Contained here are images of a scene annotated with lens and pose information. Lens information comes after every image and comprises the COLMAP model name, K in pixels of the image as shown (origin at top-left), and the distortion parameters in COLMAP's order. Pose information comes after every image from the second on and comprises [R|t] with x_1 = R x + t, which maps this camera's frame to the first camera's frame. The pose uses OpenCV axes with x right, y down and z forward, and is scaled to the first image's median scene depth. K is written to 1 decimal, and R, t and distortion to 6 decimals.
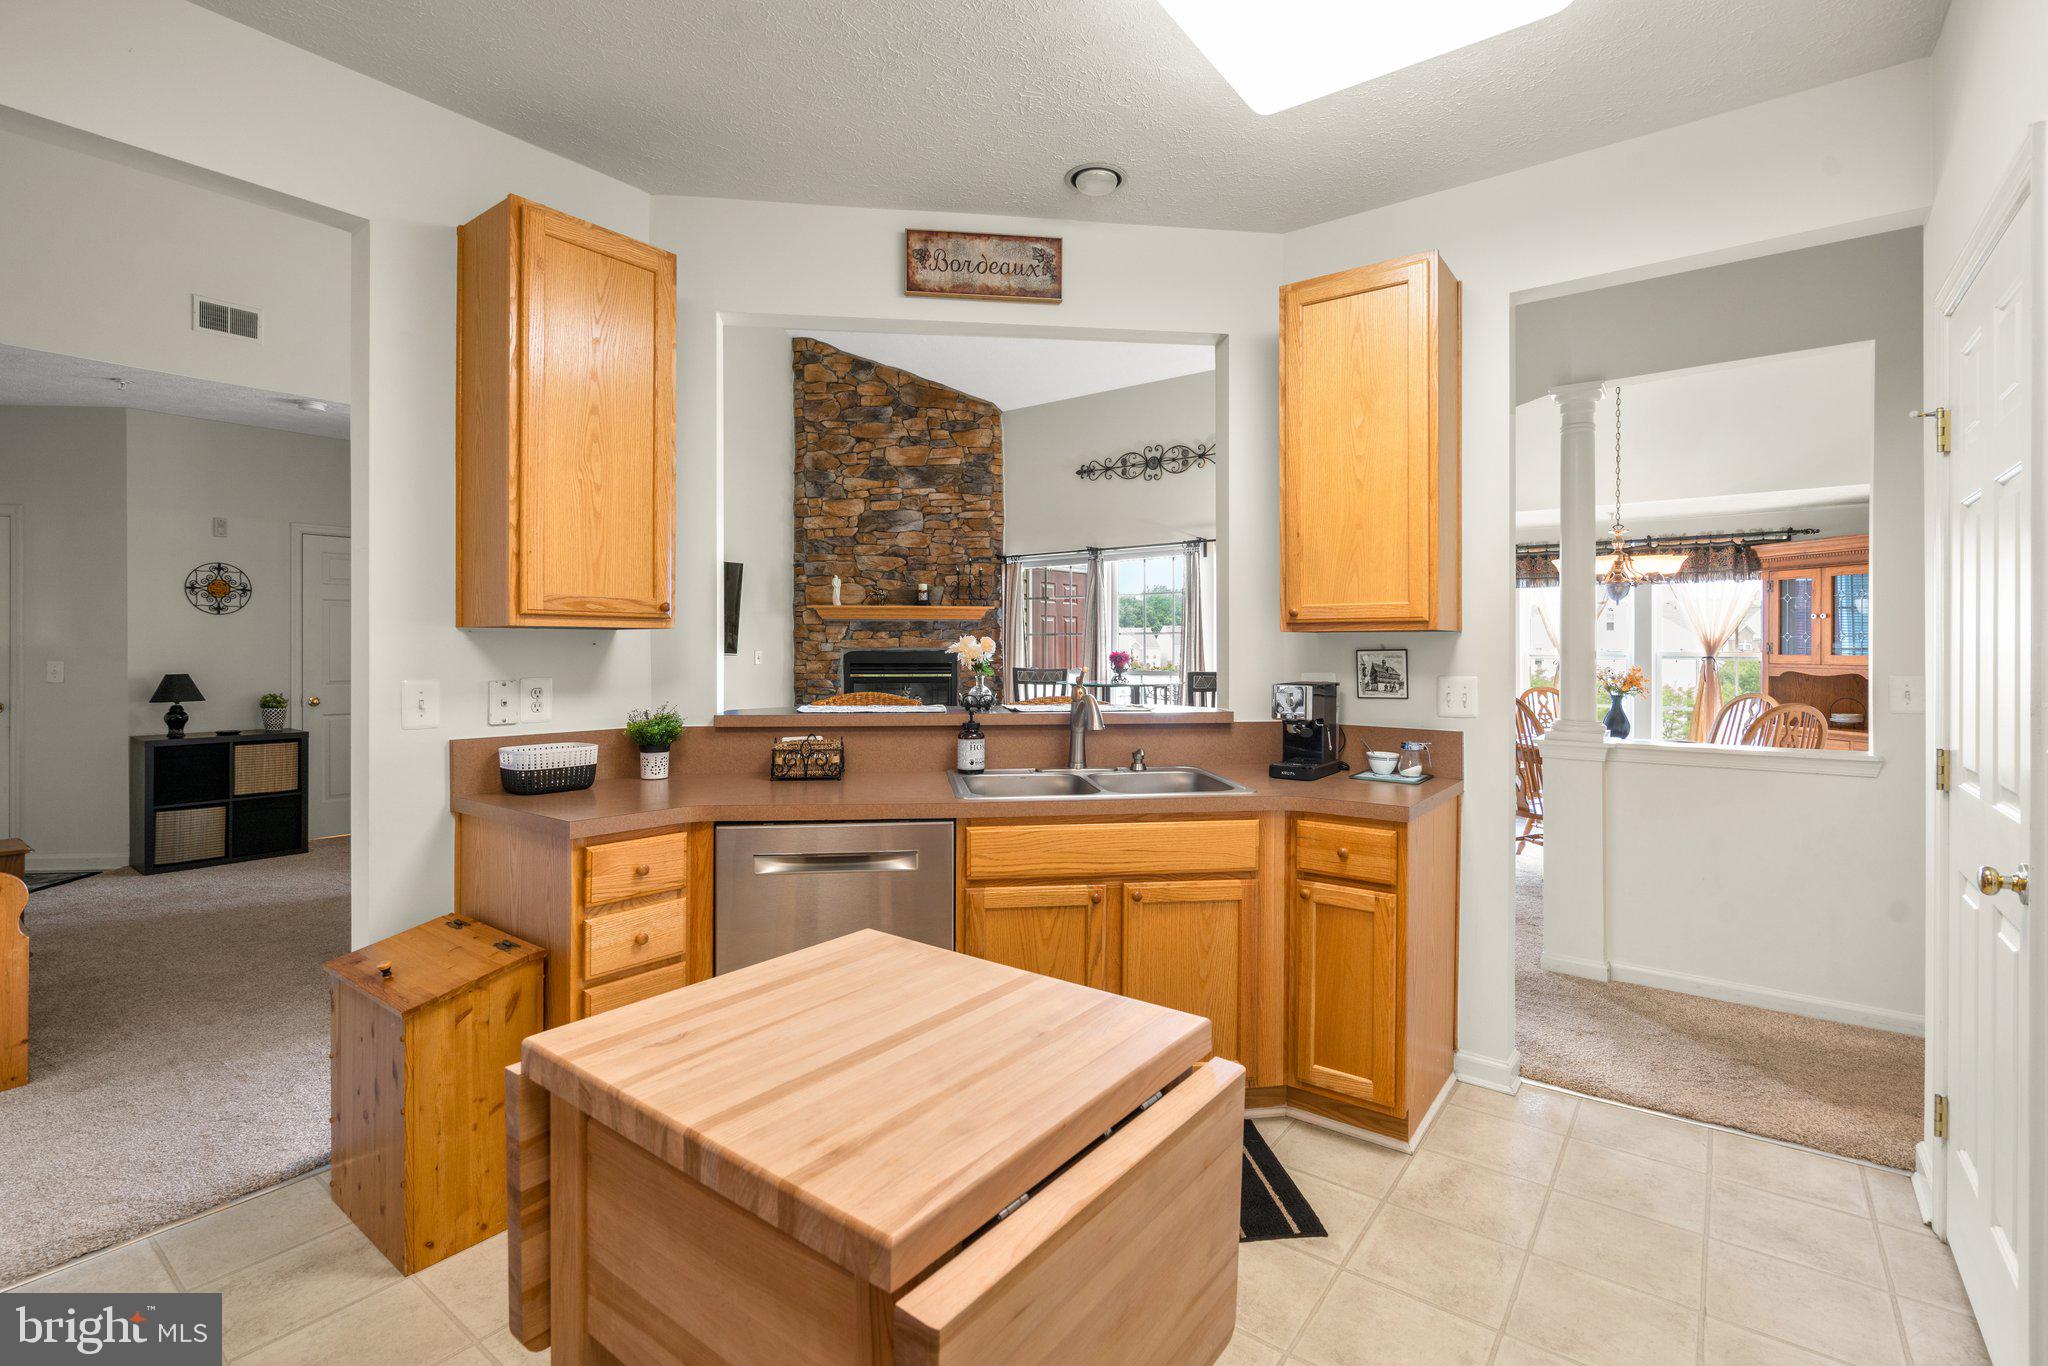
lens RADIAL K [[938.9, 0, 1001.9], [0, 938.9, 656.3], [0, 0, 1]] dist [-0.011061, 0.006490]
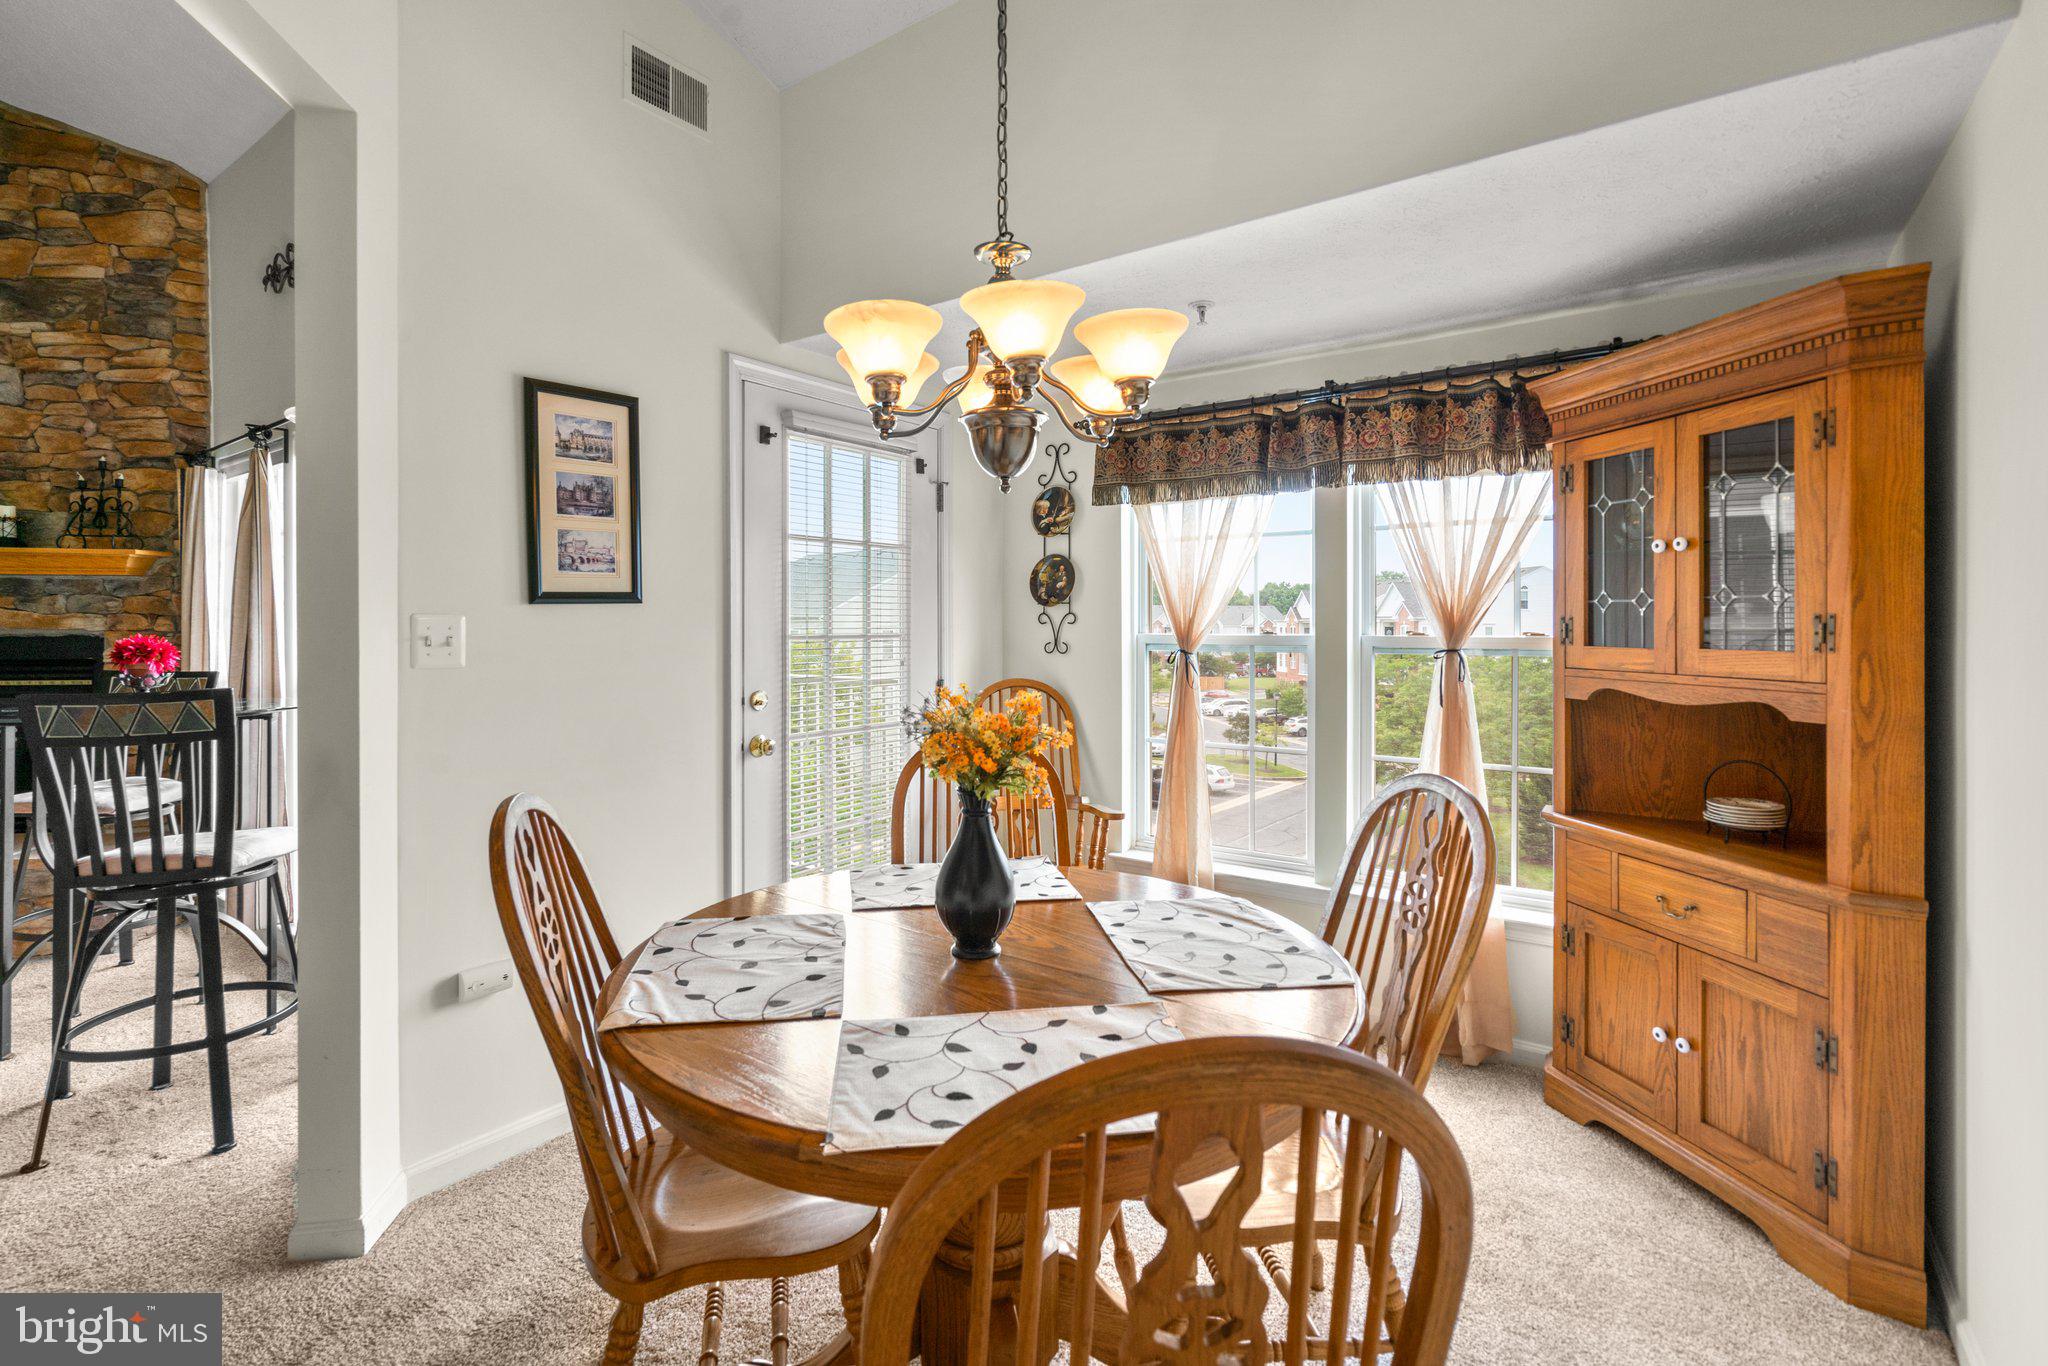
lens RADIAL K [[938.9, 0, 1005.2], [0, 938.9, 634.2], [0, 0, 1]] dist [-0.011061, 0.006490]
pose [[0.999501, -0.000342, 0.031584, 0.557331], [0.000514, 0.999985, -0.005438, -0.005076], [-0.031581, 0.005451, 0.999486, 0.592880]]
